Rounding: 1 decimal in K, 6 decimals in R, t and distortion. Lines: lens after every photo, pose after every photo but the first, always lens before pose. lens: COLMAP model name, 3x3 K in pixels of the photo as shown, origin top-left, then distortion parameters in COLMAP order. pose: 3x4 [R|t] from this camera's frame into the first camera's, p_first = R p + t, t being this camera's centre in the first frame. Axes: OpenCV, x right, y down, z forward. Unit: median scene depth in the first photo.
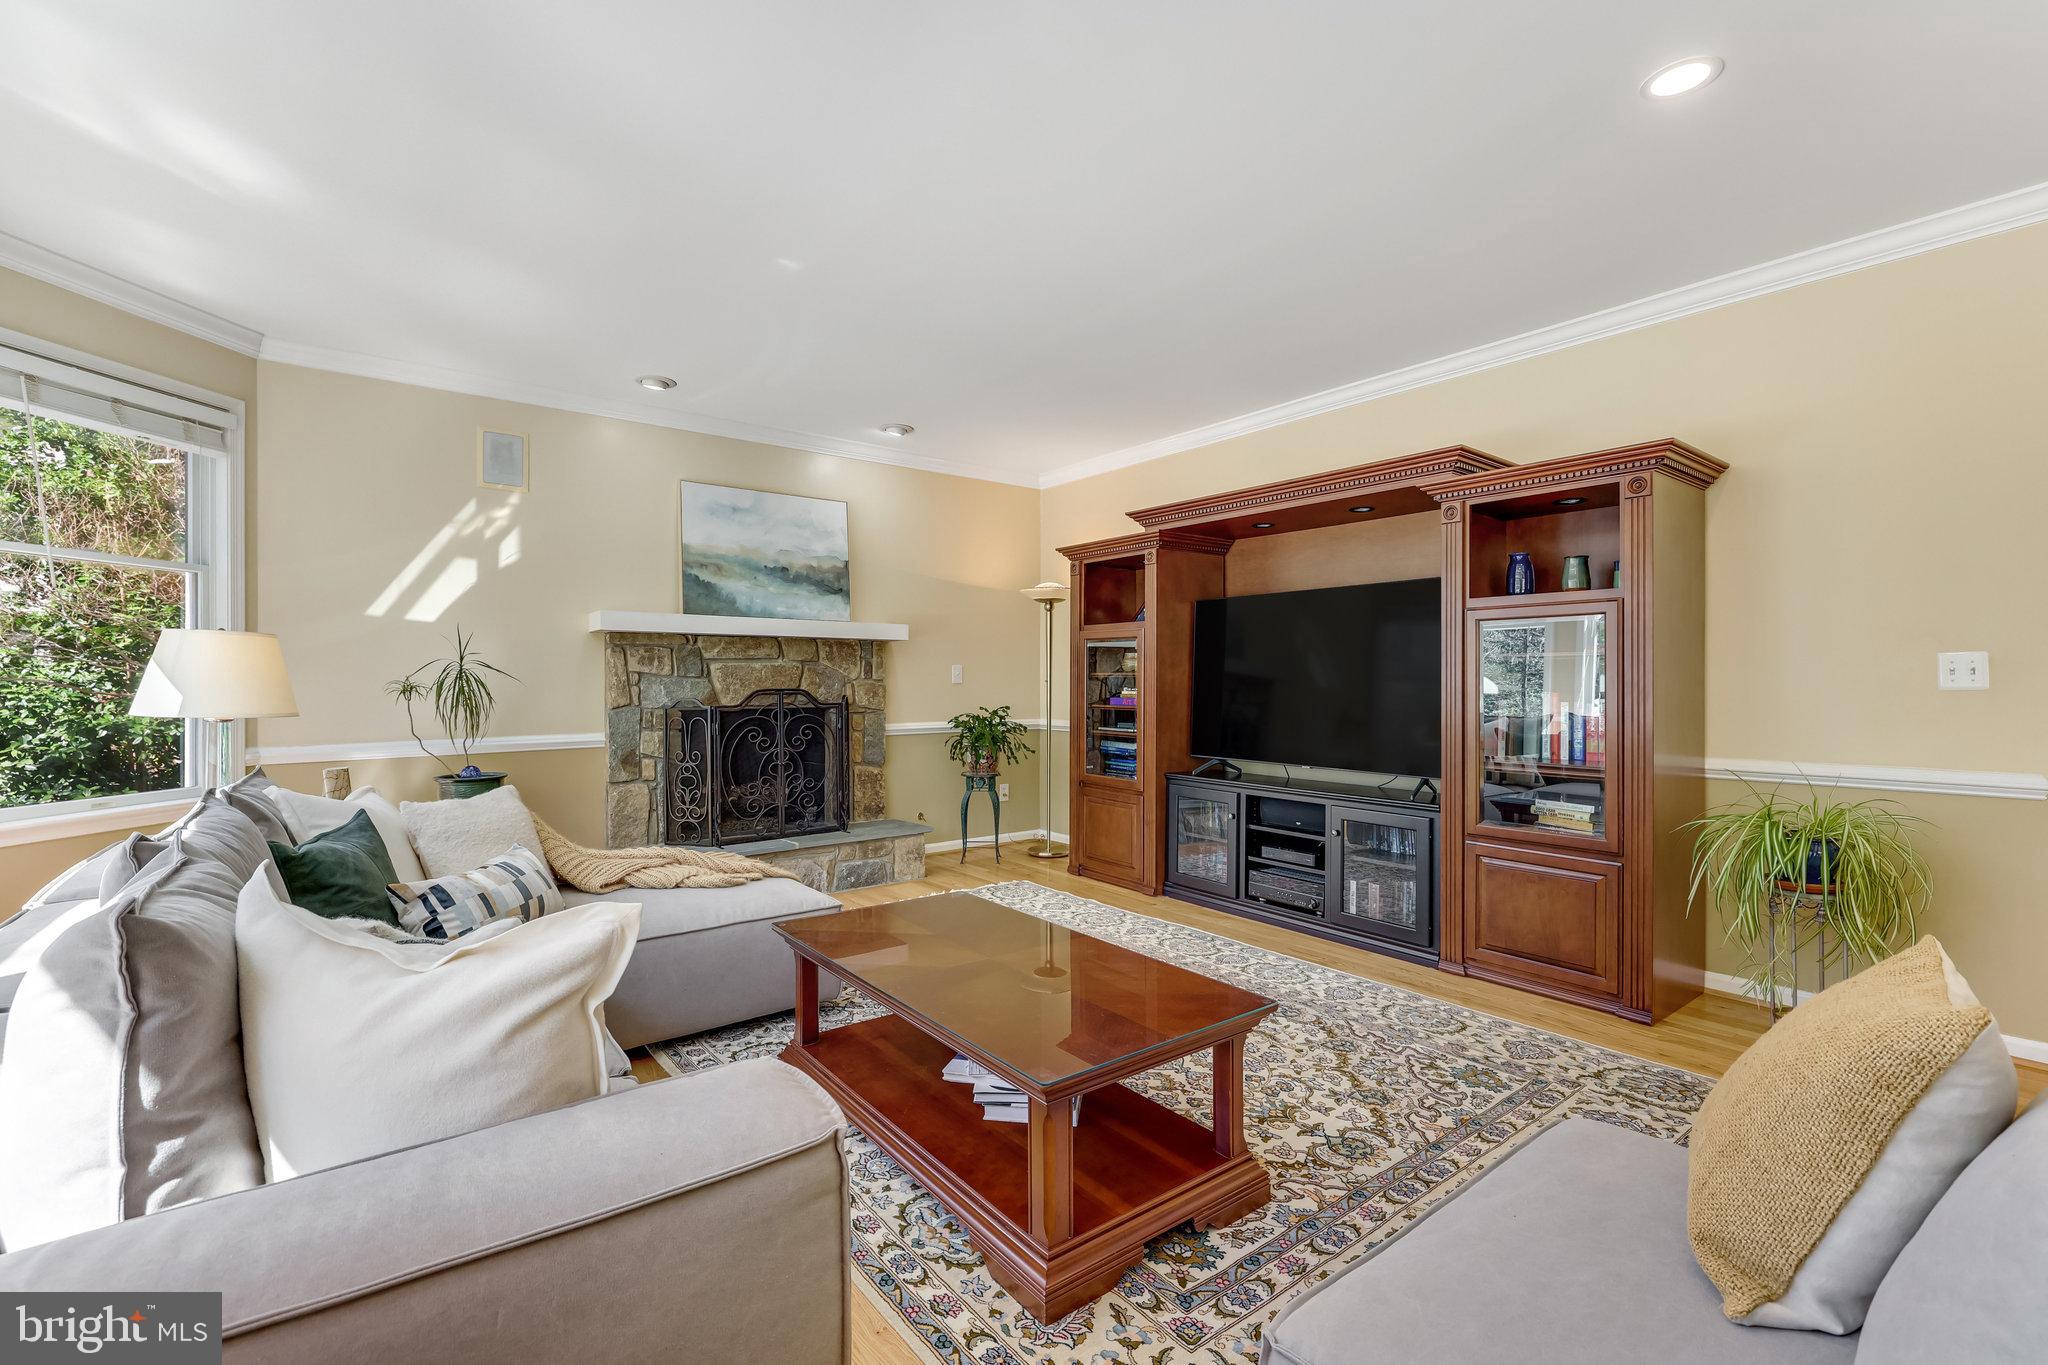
lens RADIAL K [[868.6, 0, 1025.5], [0, 868.6, 684.5], [0, 0, 1]] dist [0.000212, 0.000599]
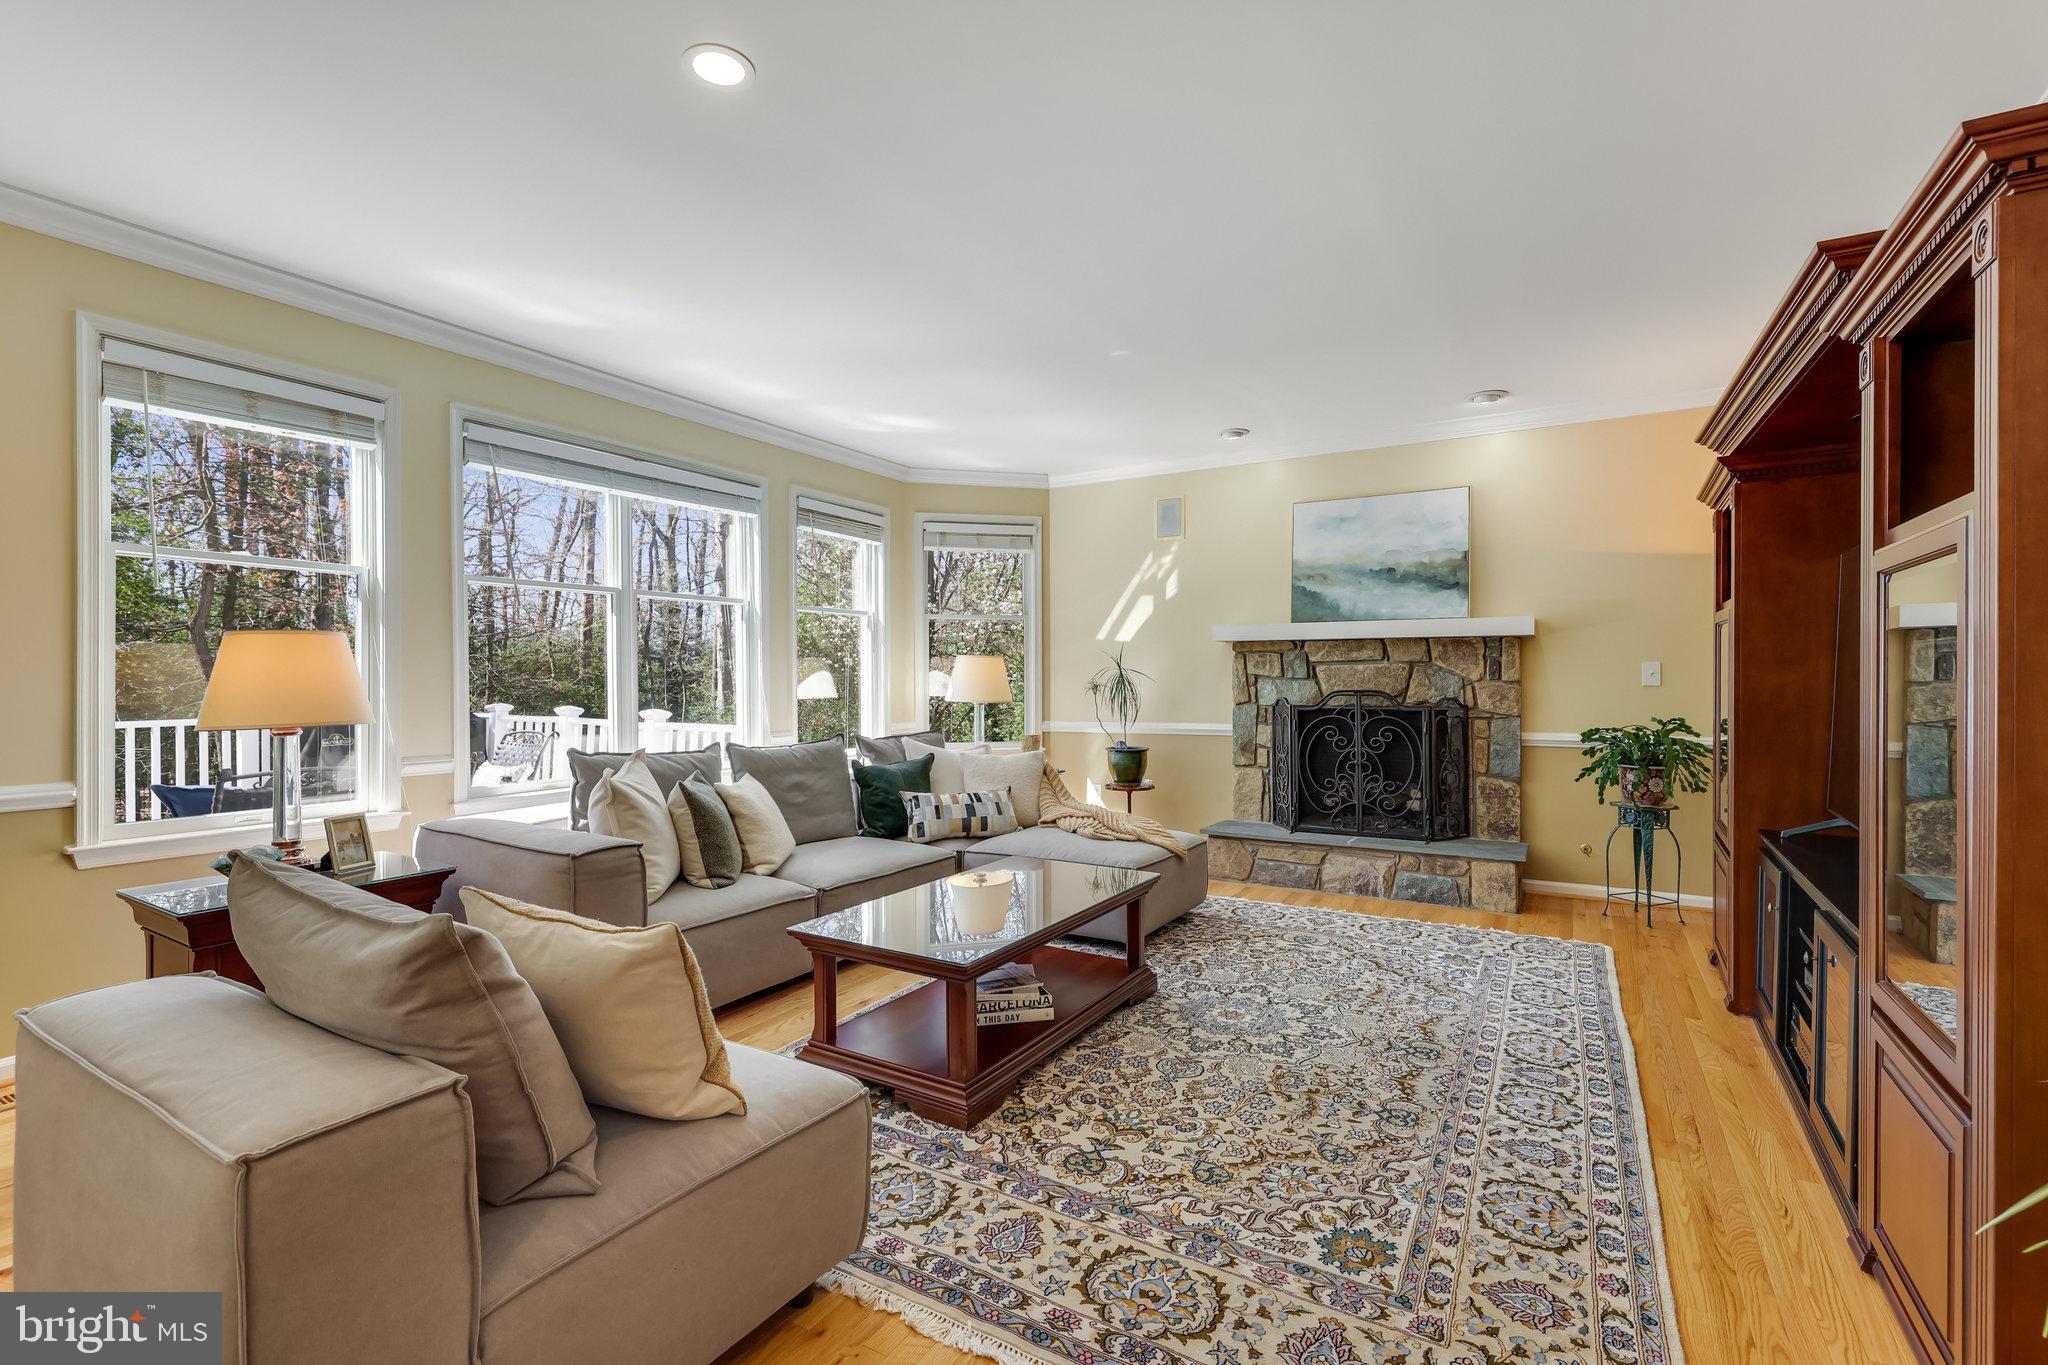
lens RADIAL K [[914.2, 0, 1036.3], [0, 914.2, 686.2], [0, 0, 1]] dist [0.001033, -0.000384]
pose [[0.372173, 0.008674, -0.928123, 0.588993], [-0.001203, 0.999960, 0.008864, -0.009112], [0.928163, -0.002183, 0.372168, 0.251212]]
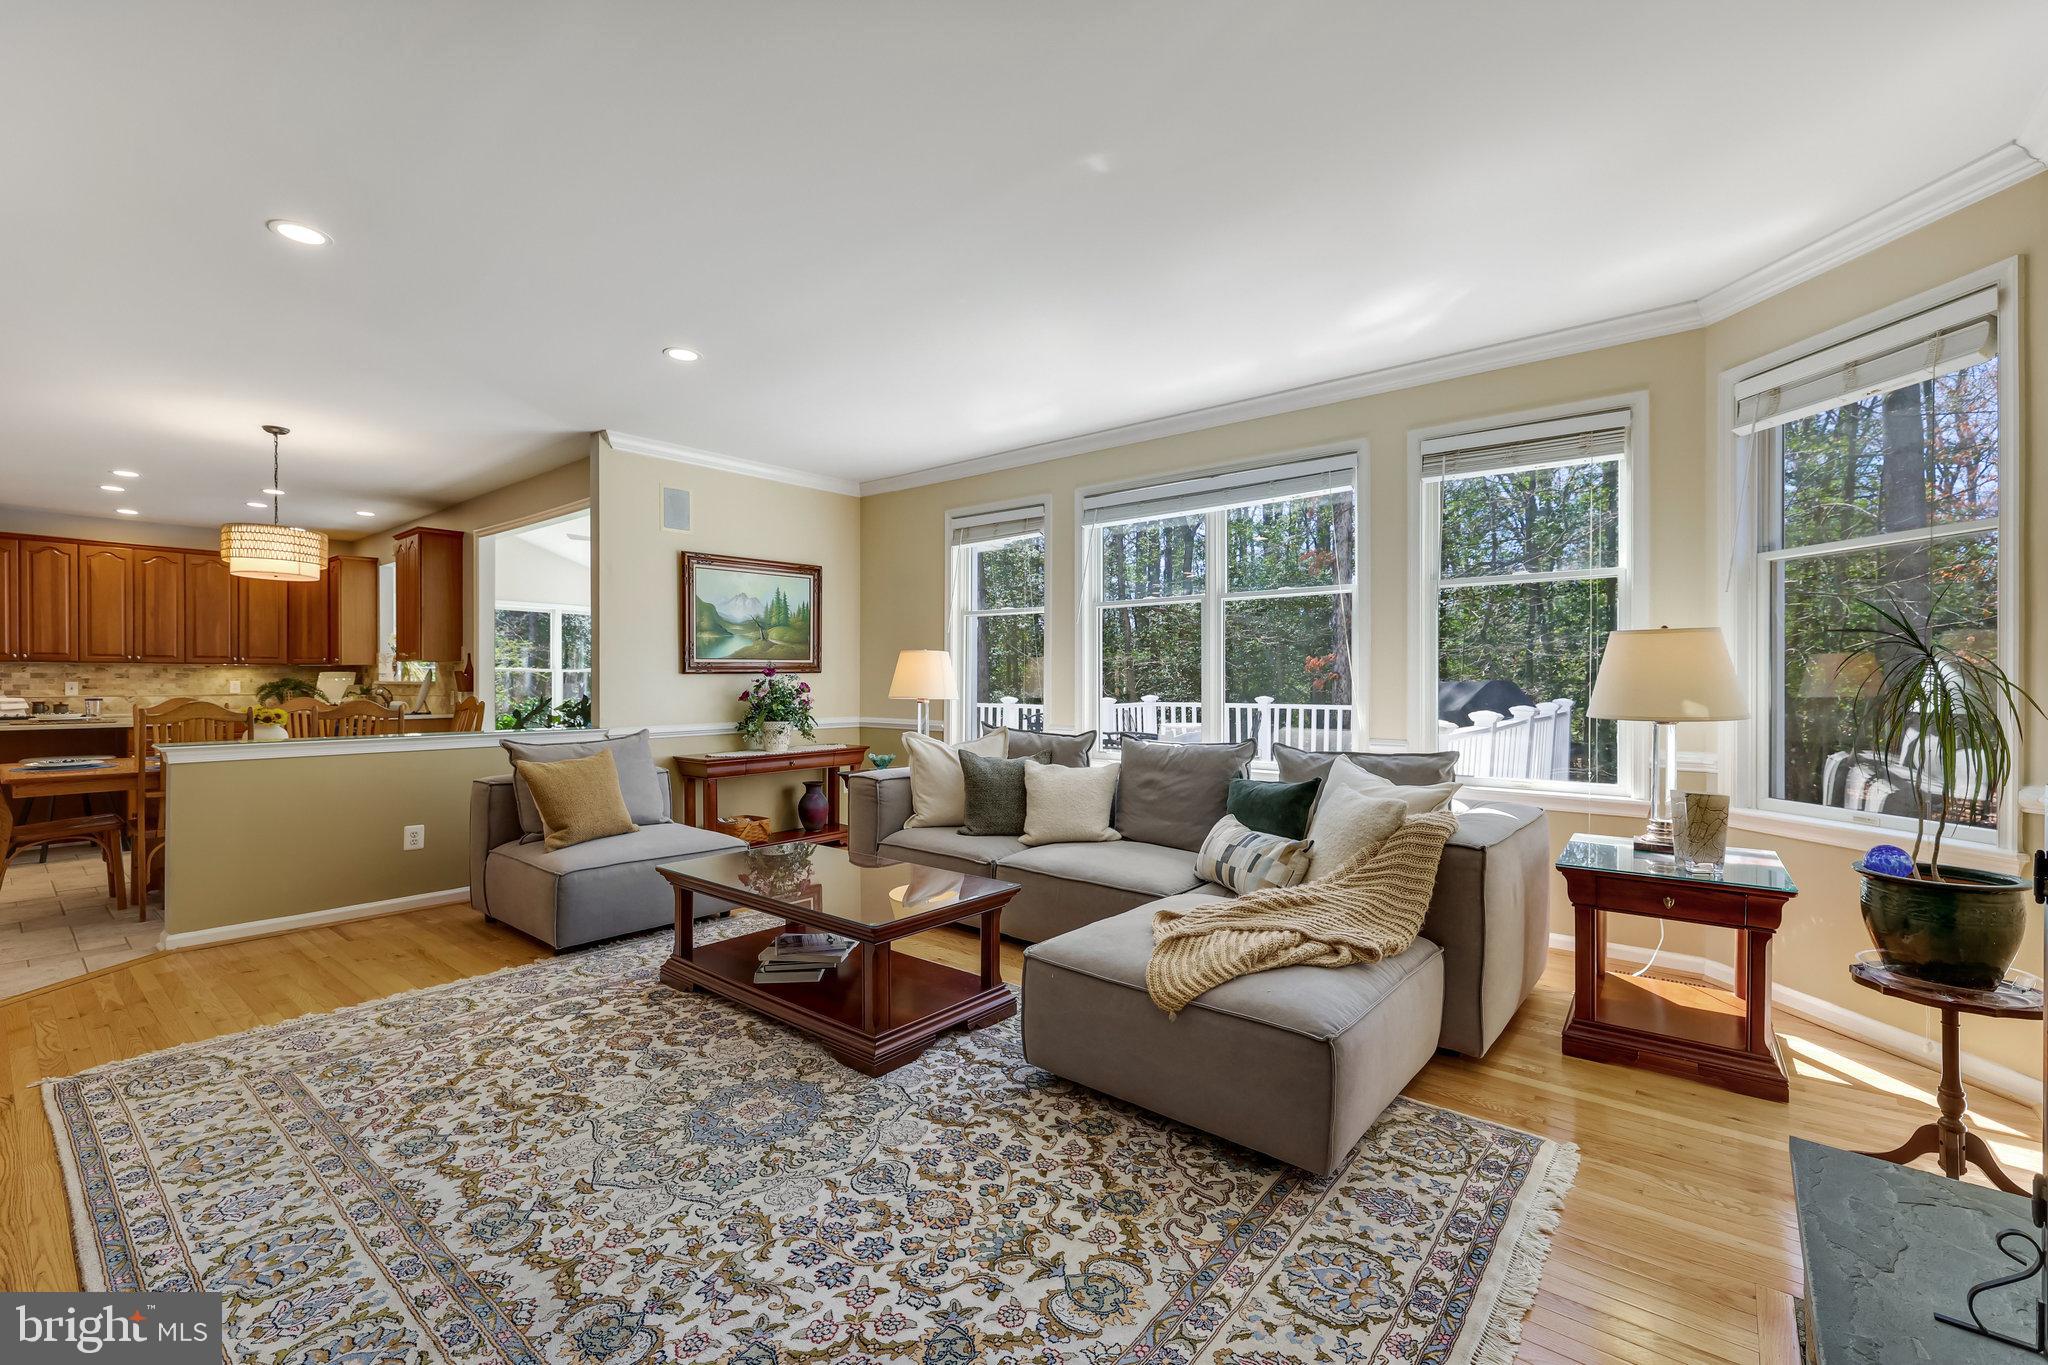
lens RADIAL K [[868.6, 0, 1031.1], [0, 868.6, 676.7], [0, 0, 1]] dist [0.000212, 0.000599]
pose [[-0.973954, 0.000653, -0.226745, -0.018687], [0.000114, 0.999997, 0.002388, -0.007318], [0.226746, 0.002300, -0.973951, 1.146299]]
